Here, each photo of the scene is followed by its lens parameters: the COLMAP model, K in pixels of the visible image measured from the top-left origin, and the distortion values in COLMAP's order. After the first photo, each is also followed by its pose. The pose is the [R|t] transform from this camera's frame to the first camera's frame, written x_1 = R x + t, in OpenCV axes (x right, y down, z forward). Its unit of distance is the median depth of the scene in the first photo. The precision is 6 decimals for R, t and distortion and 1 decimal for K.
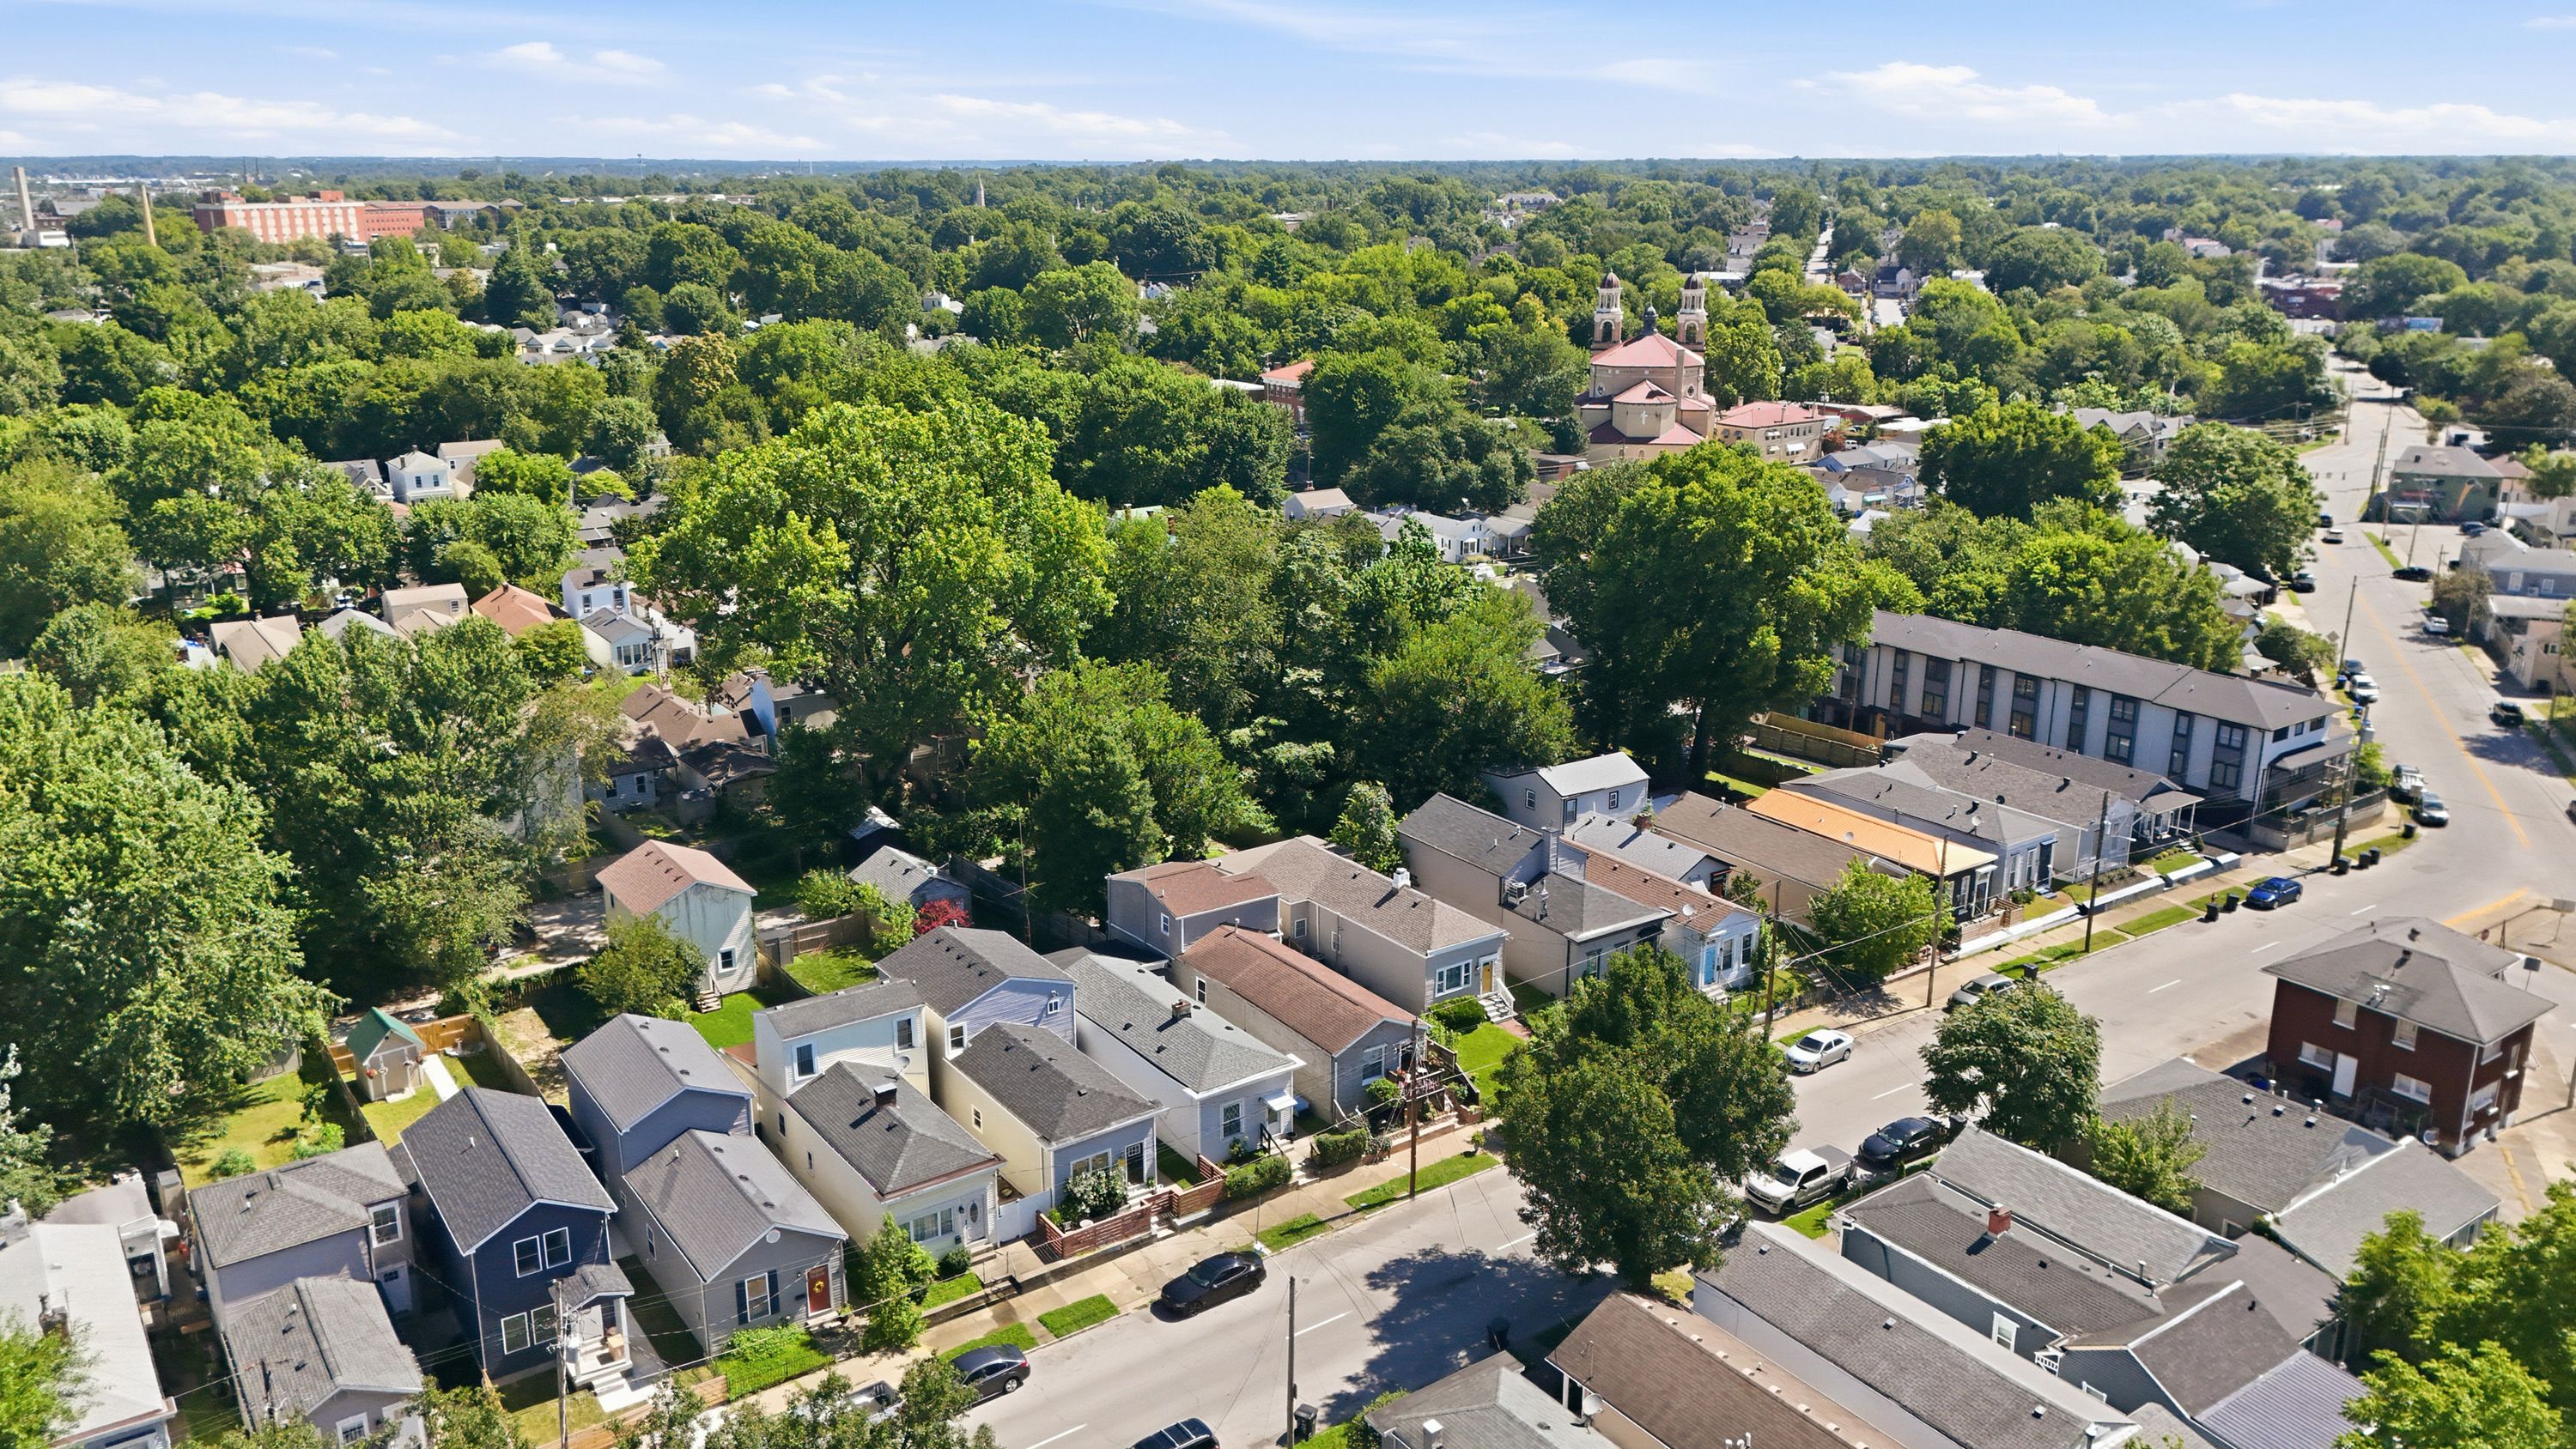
lens RADIAL K [[1944.2, 0, 1292.3], [0, 1944.2, 720.5], [0, 0, 1]] dist [0.059109, -0.055138]
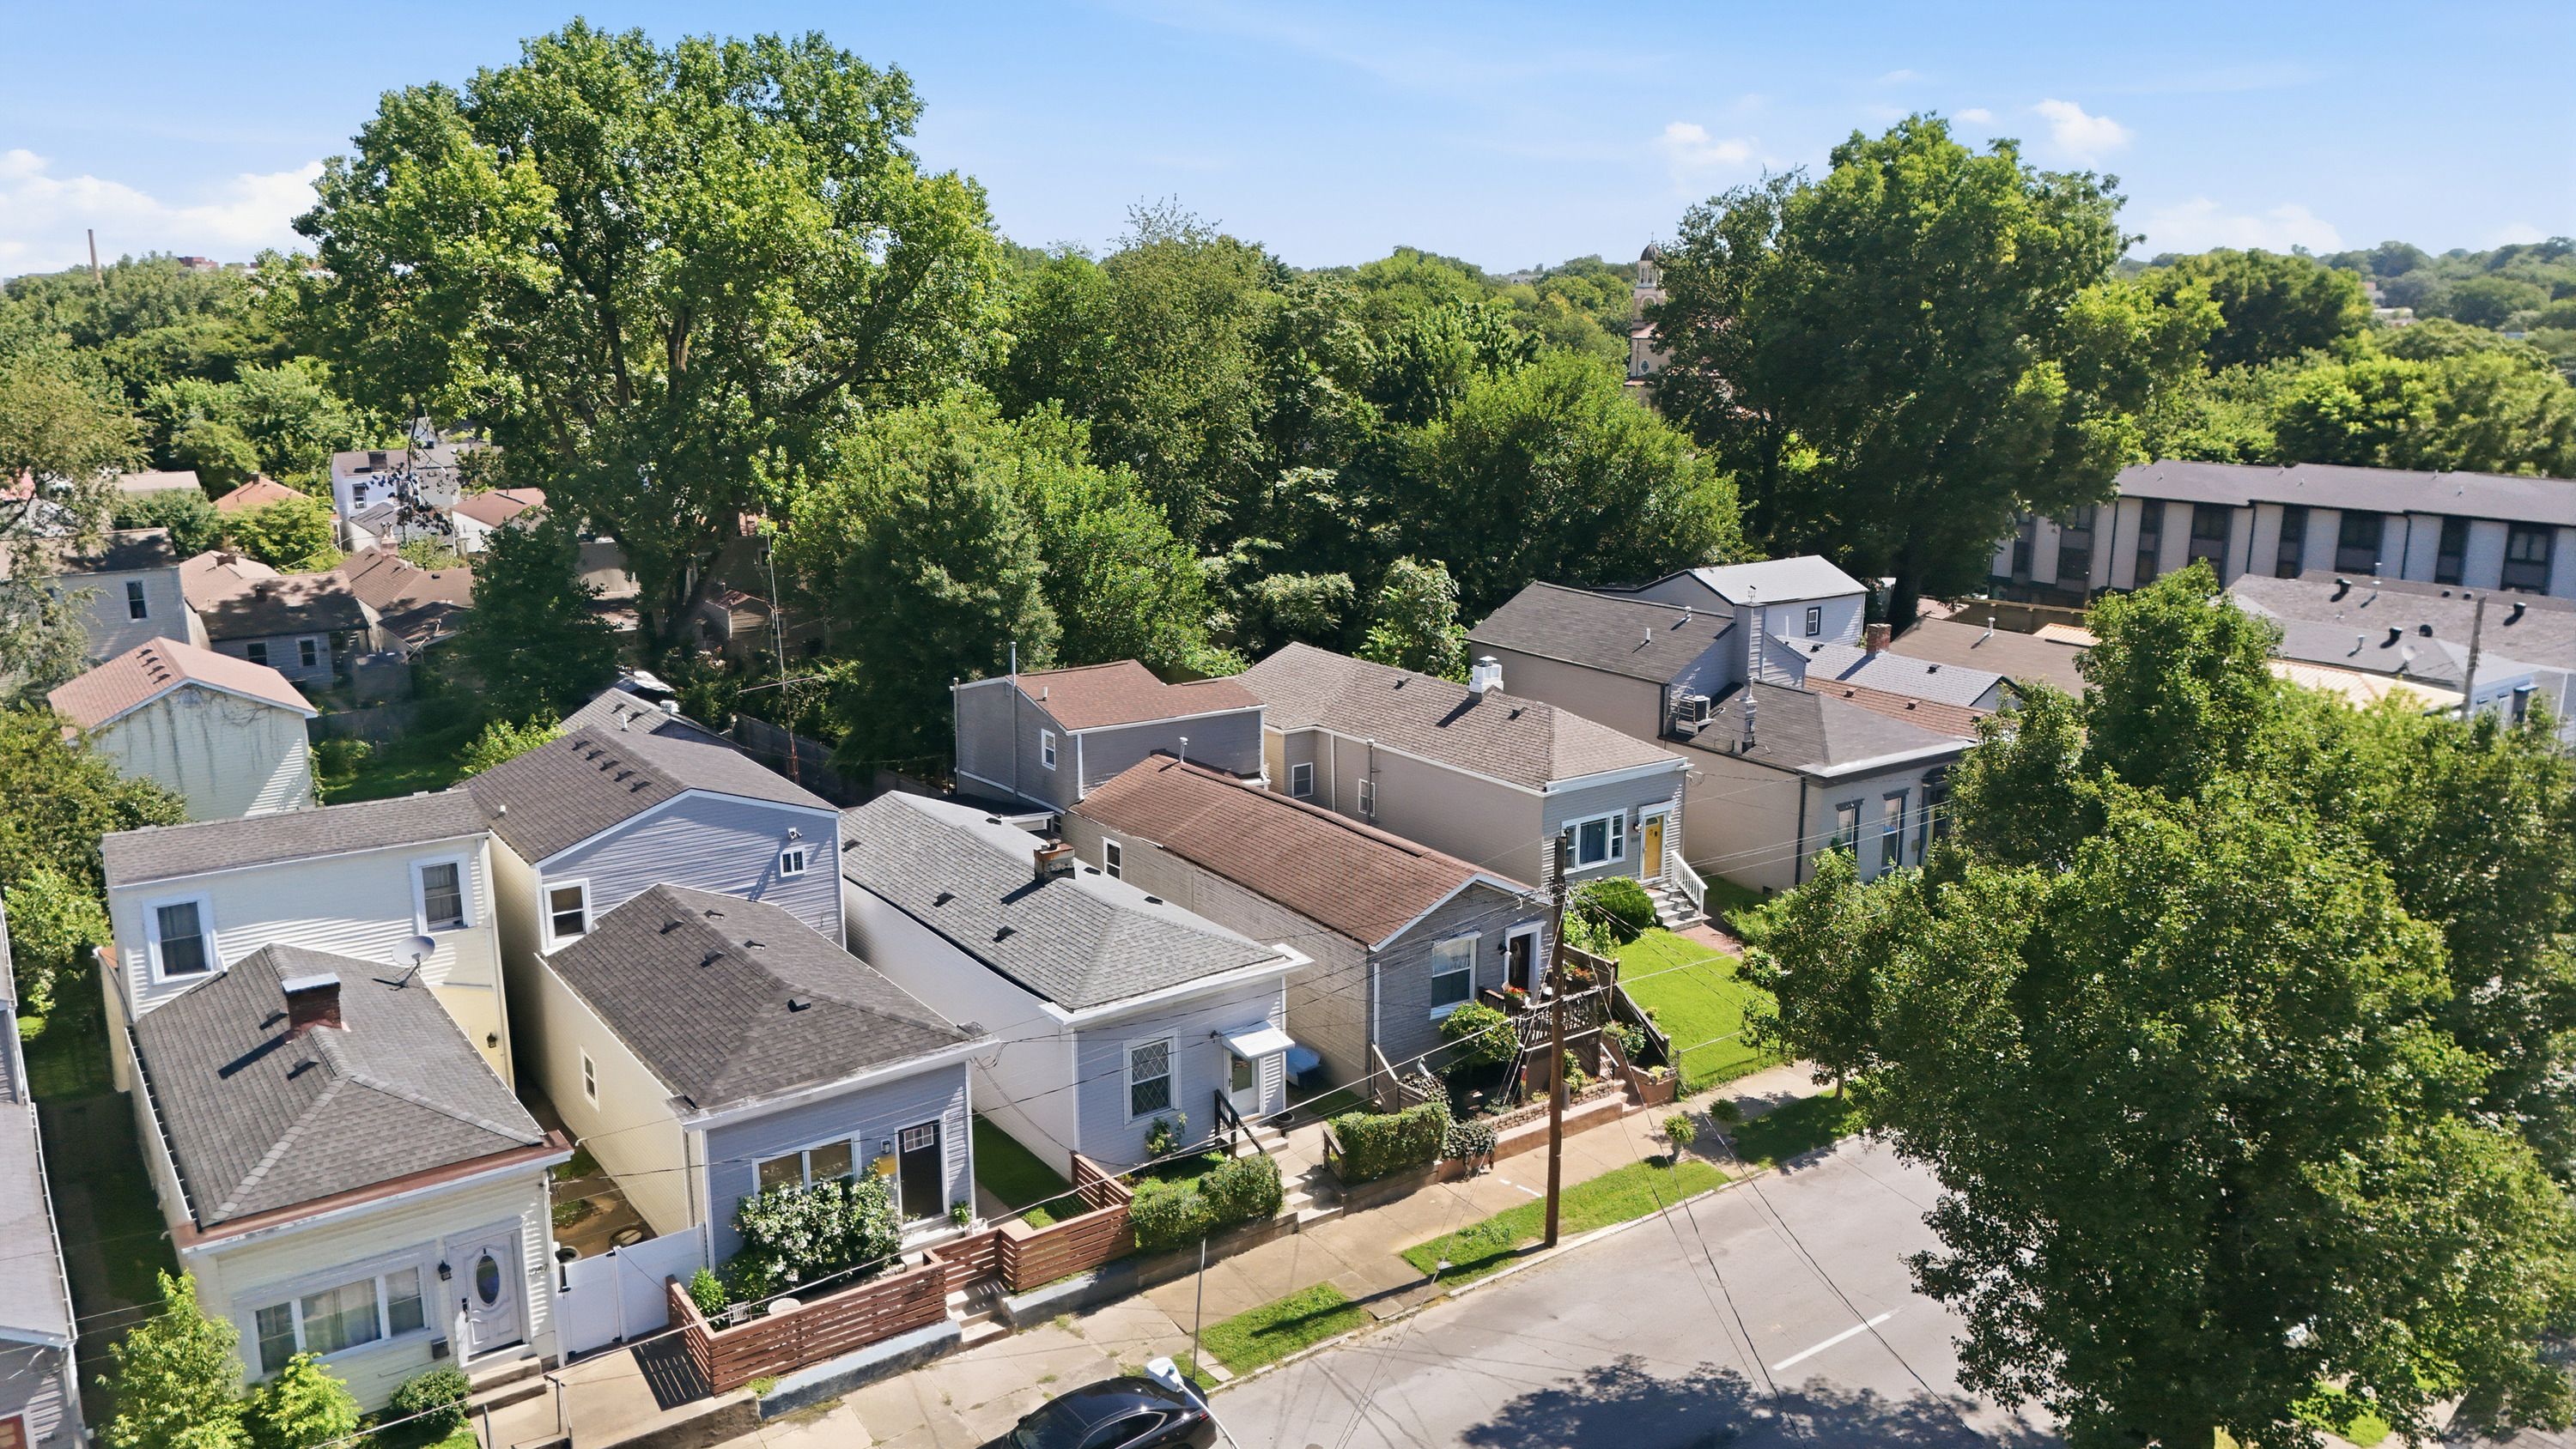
lens RADIAL K [[1944.2, 0, 1285.4], [0, 1944.2, 726.4], [0, 0, 1]] dist [0.059109, -0.055138]
pose [[0.999973, -0.003549, -0.006423, 0.003347], [0.003240, 0.998864, -0.047541, 0.134904], [0.006584, 0.047519, 0.998849, 0.505947]]
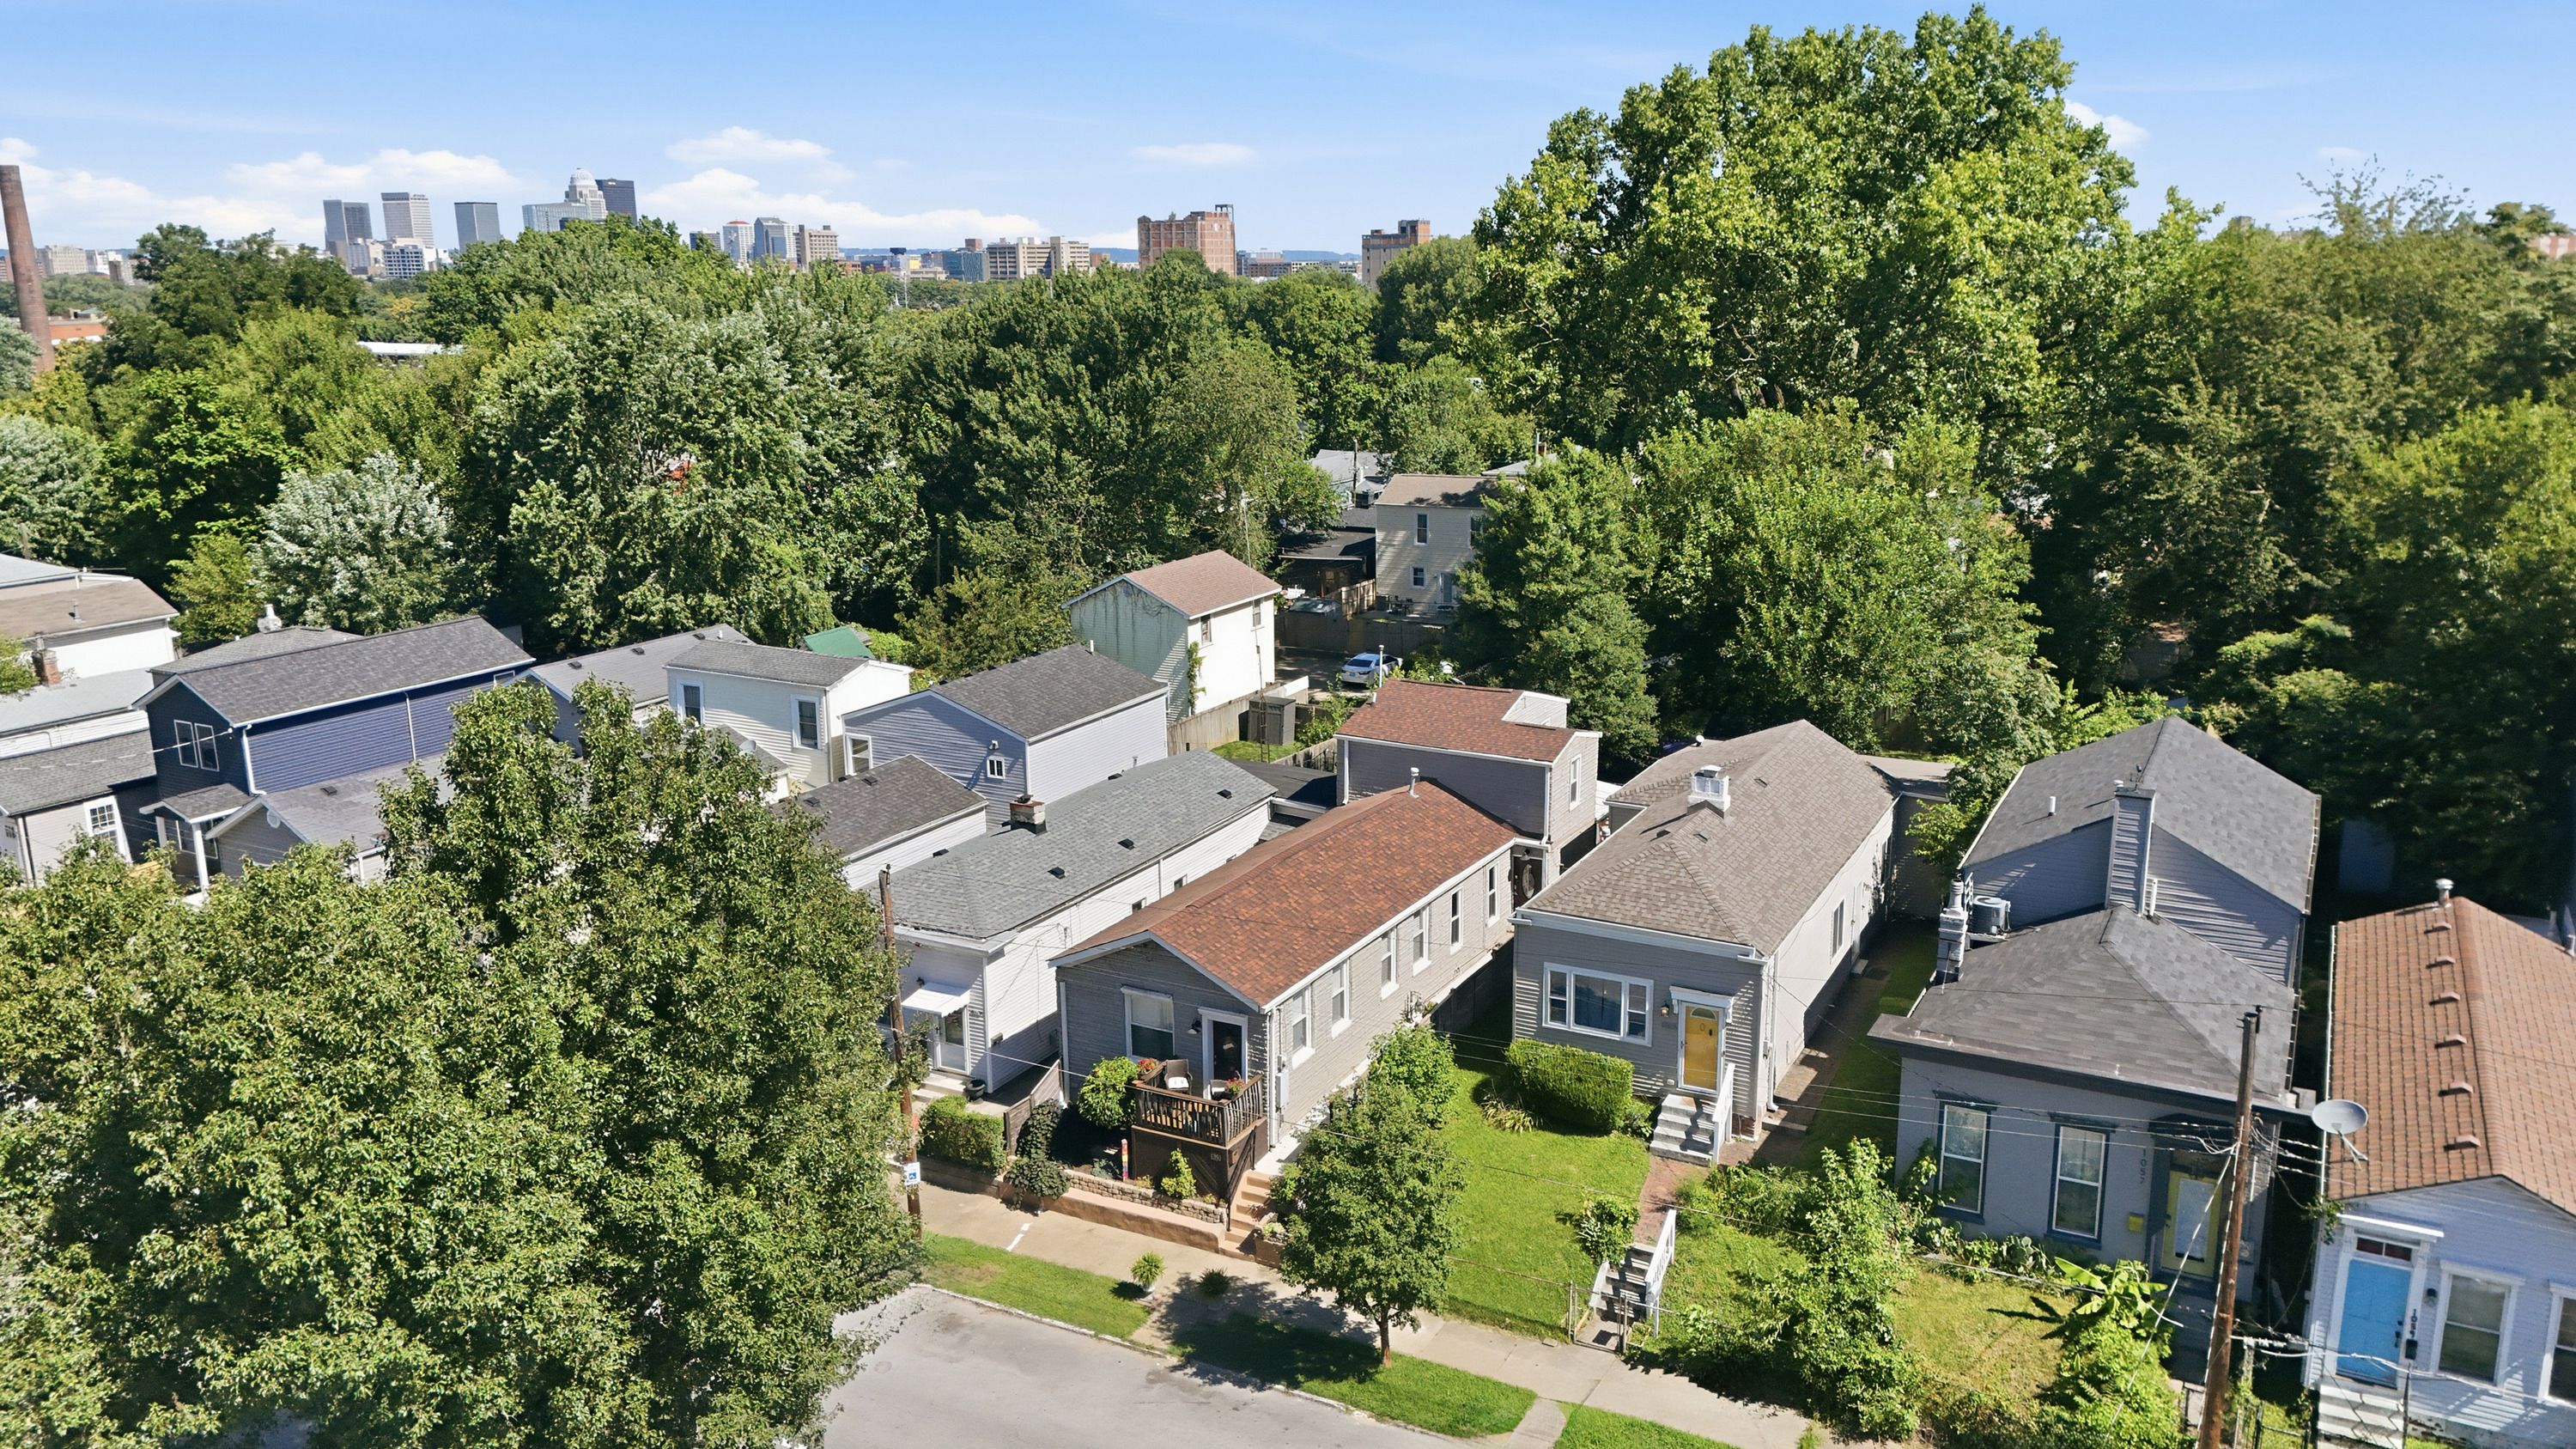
lens RADIAL K [[1944.8, 0, 1290.3], [0, 1944.8, 724.6], [0, 0, 1]] dist [0.059109, -0.055138]
pose [[0.452528, 0.202928, -0.868354, 0.438925], [-0.233499, 0.966754, 0.104239, 0.047961], [0.860637, 0.155589, 0.484866, 0.778971]]
